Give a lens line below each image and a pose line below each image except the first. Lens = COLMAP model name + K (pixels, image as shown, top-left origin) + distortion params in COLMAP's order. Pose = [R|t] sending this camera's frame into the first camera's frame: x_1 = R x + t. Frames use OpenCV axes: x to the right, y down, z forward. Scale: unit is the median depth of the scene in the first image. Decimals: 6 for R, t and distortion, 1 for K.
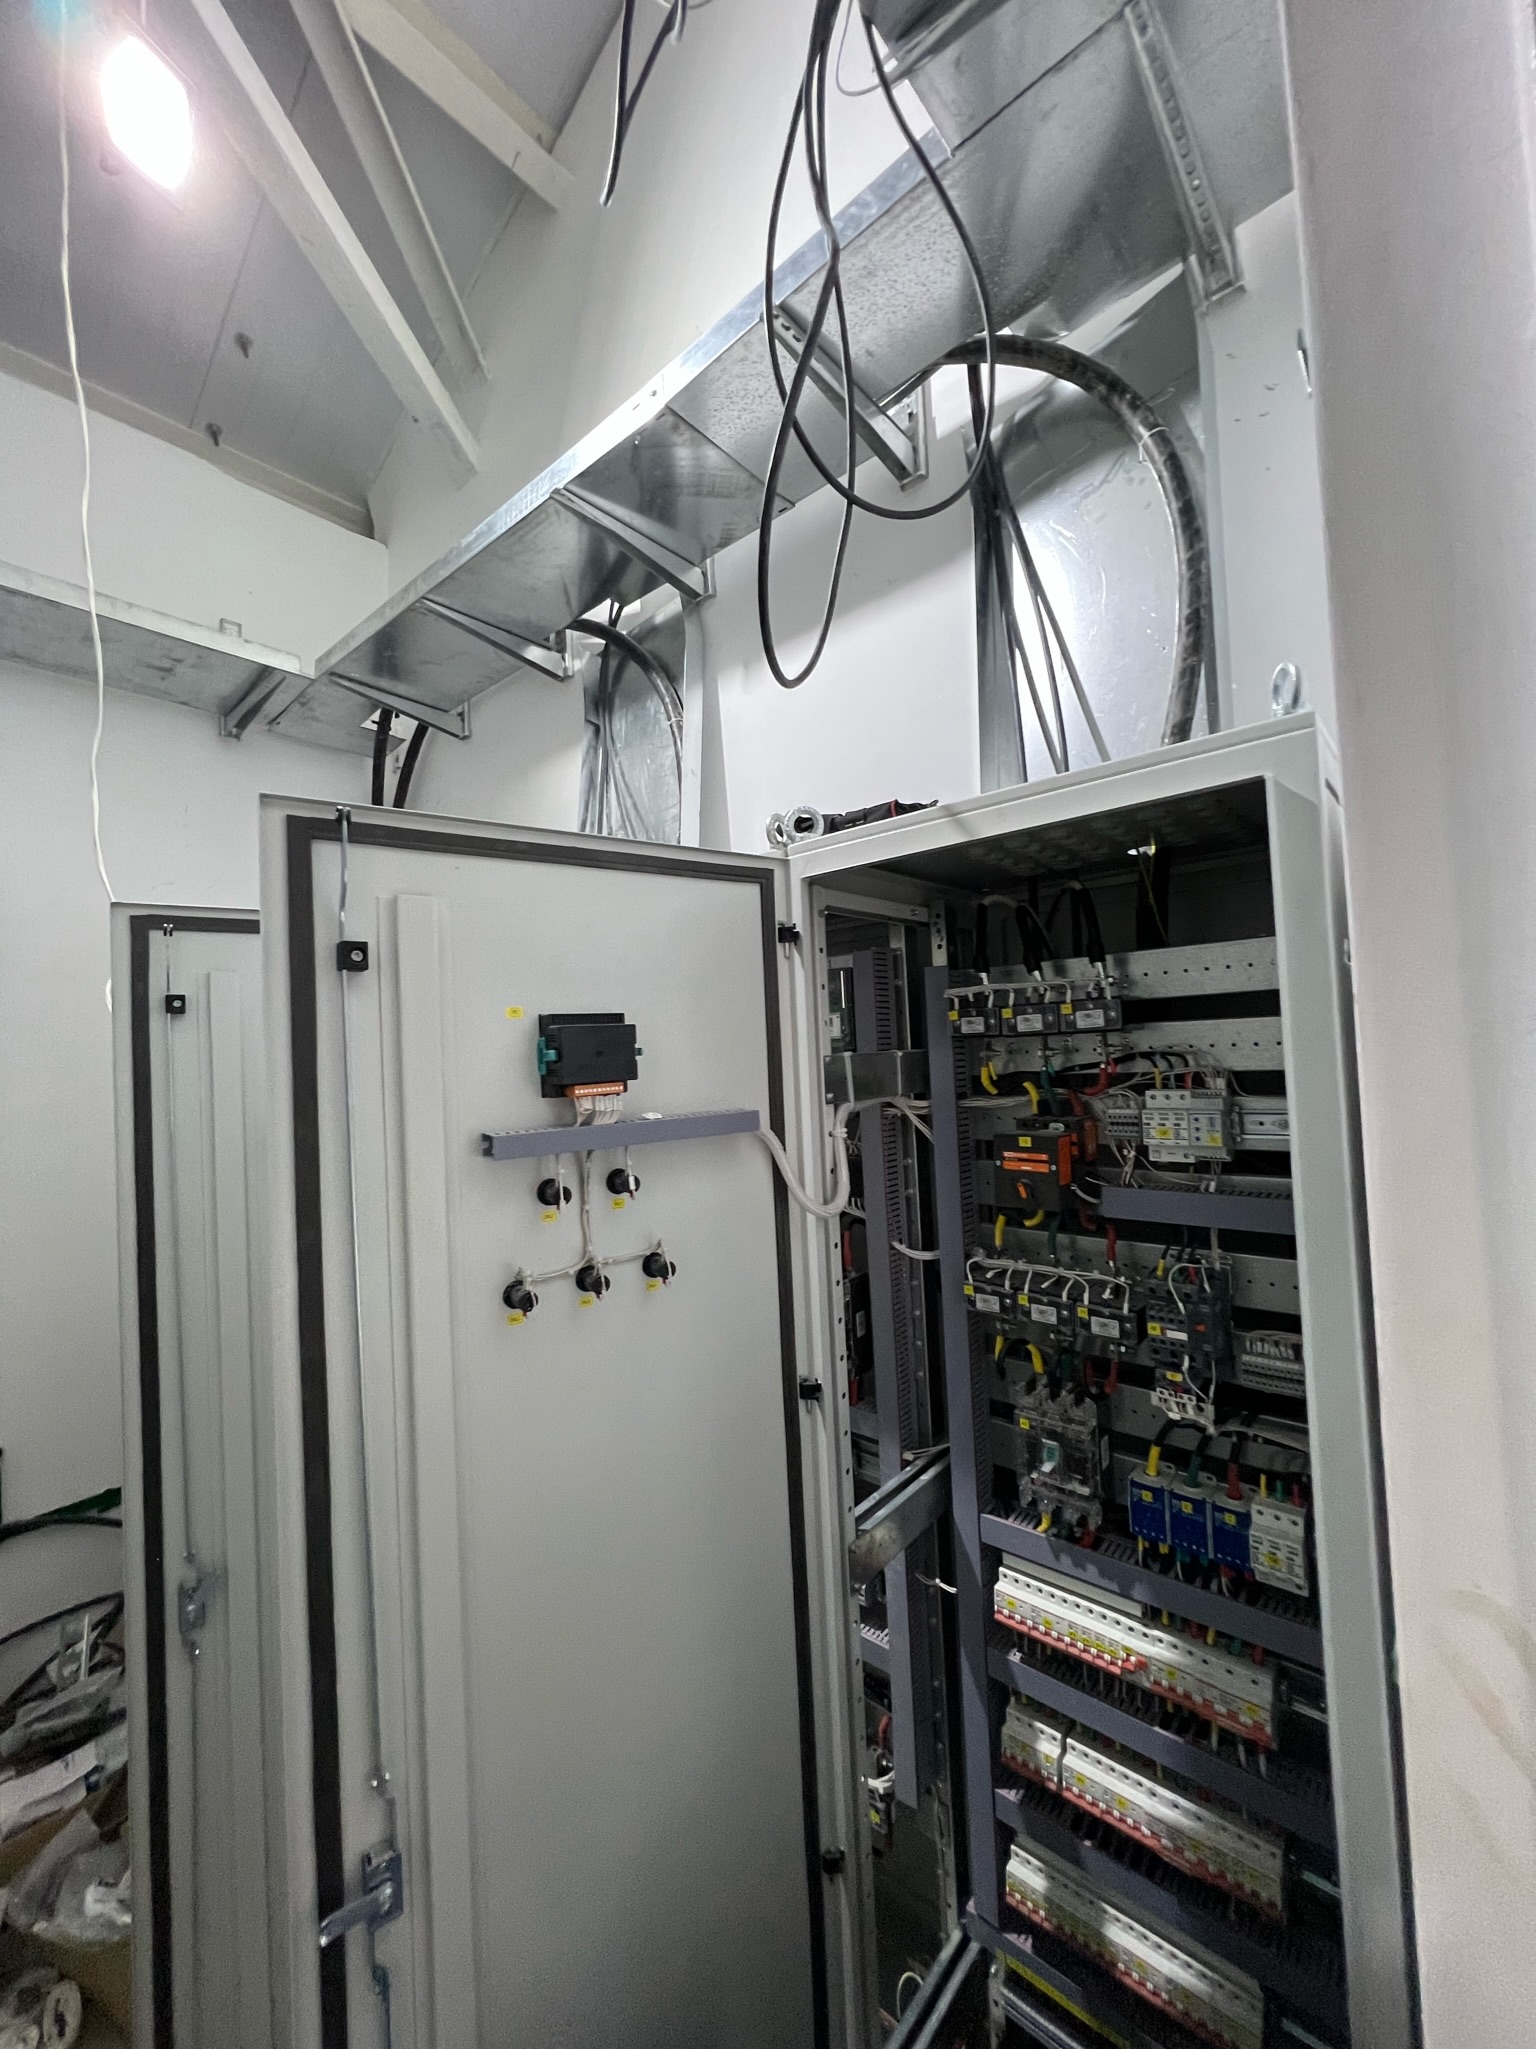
lens RADIAL K [[822.6, 0, 767.1], [0, 822.6, 1022.2], [0, 0, 1]] dist [-0.001054, 0.000293]
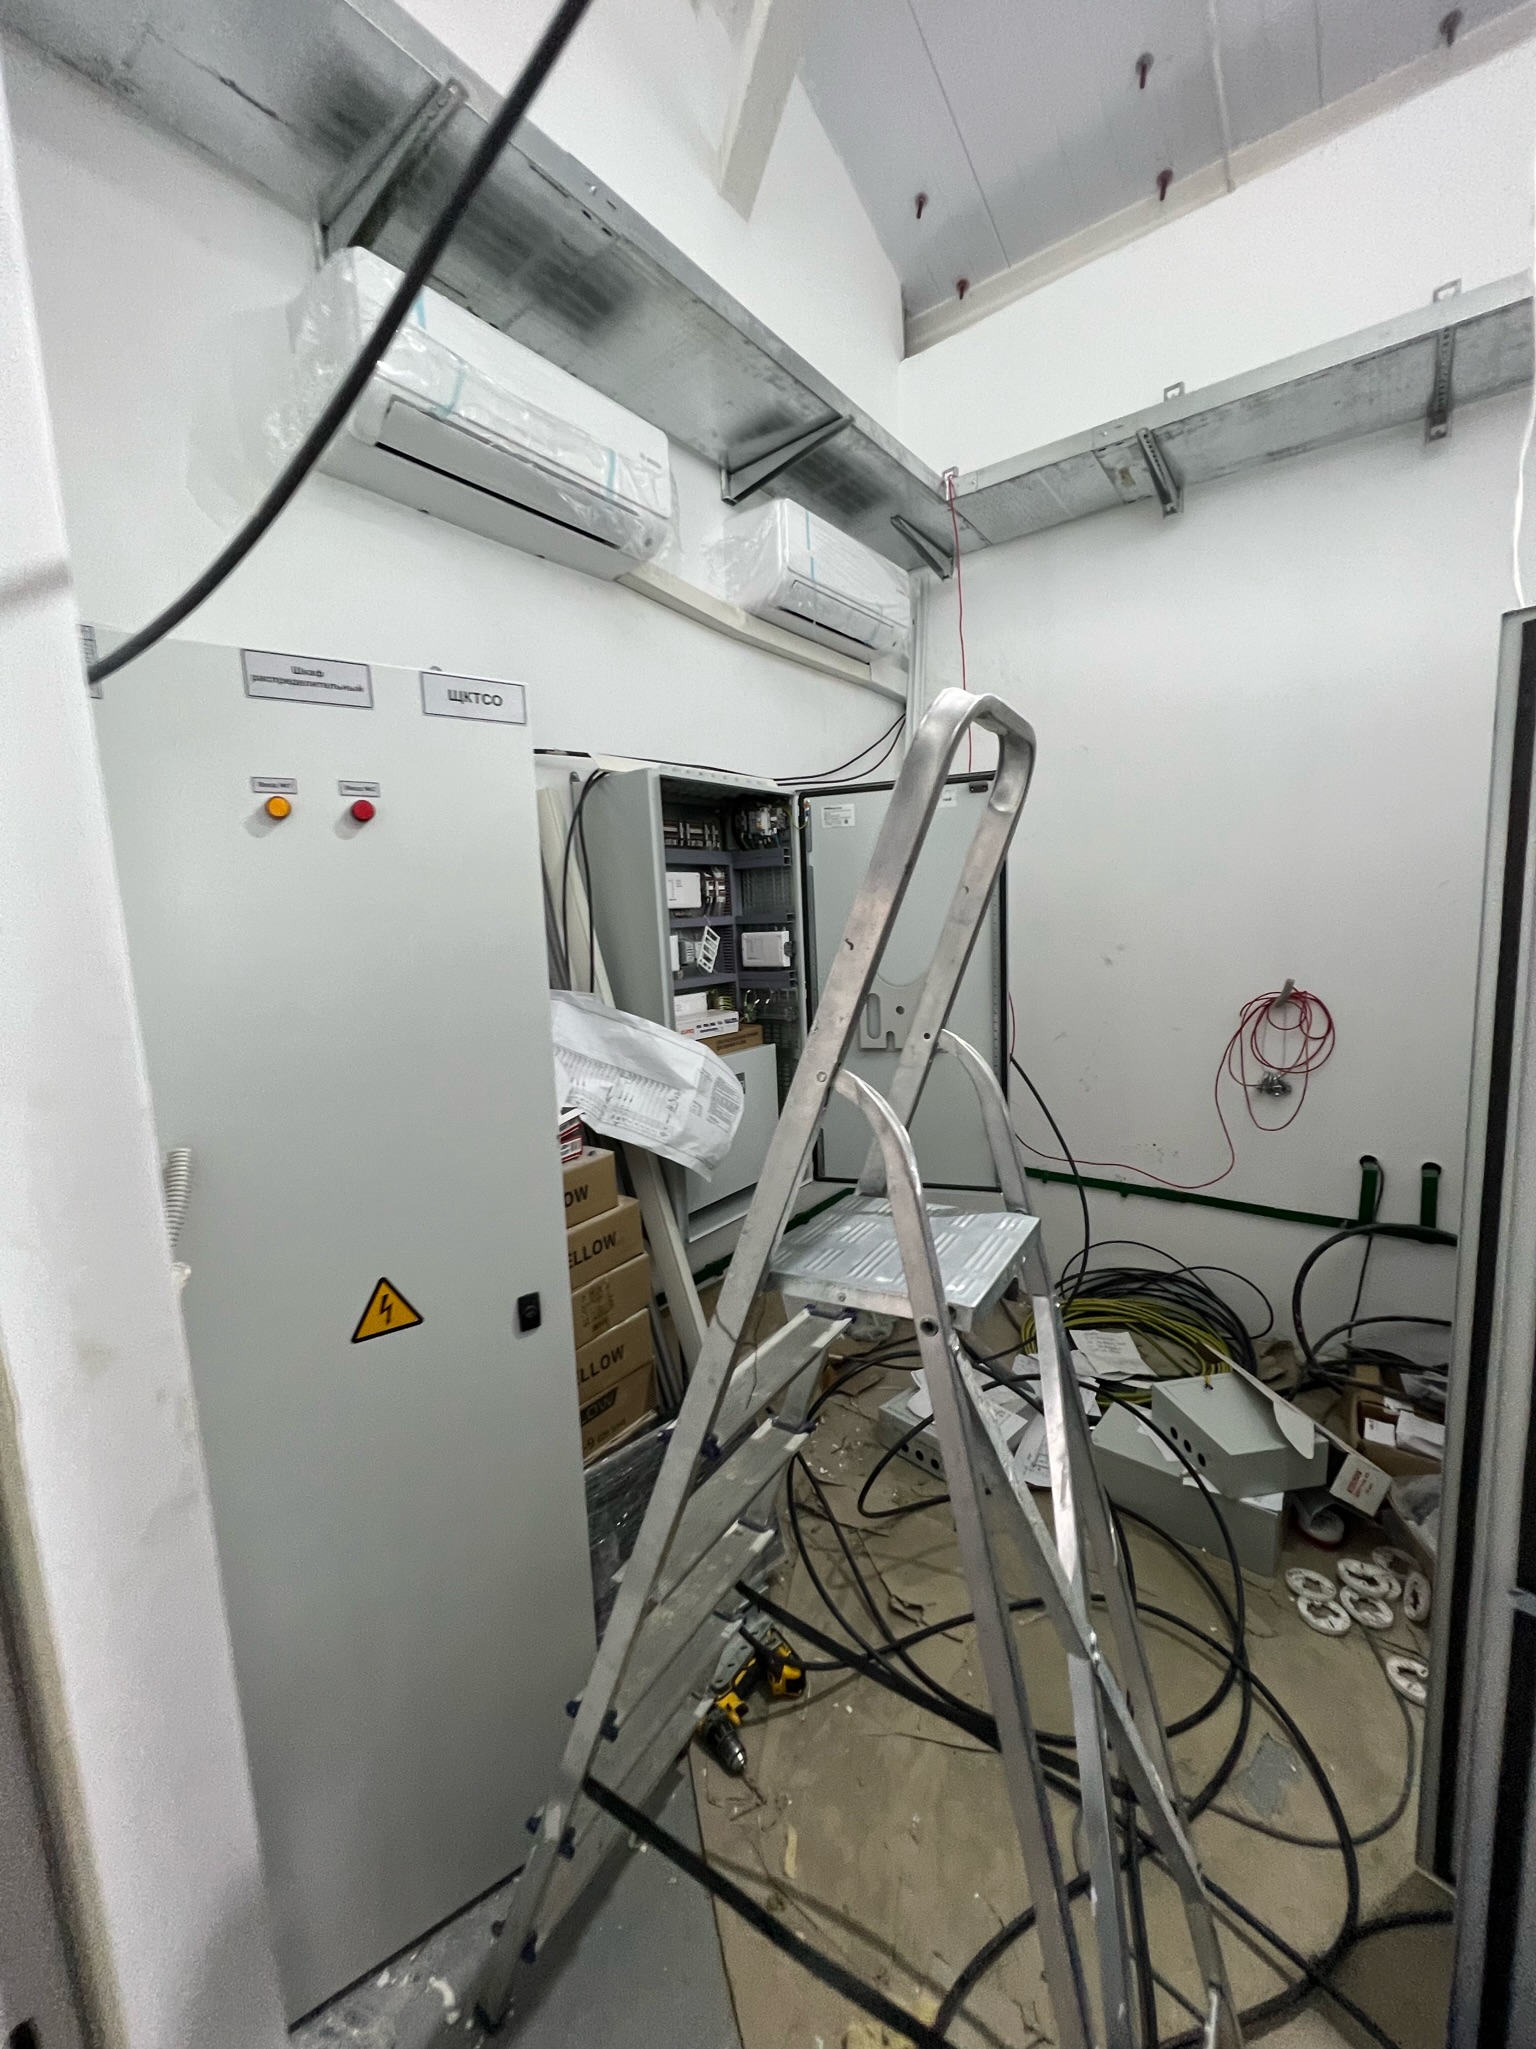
lens RADIAL K [[822.6, 0, 767.1], [0, 822.6, 1026.4], [0, 0, 1]] dist [-0.001054, 0.000293]
pose [[0.074231, 0.175732, -0.981635, 0.160675], [0.079302, 0.980194, 0.181470, 0.079559], [0.994083, -0.091316, 0.058824, 0.033739]]
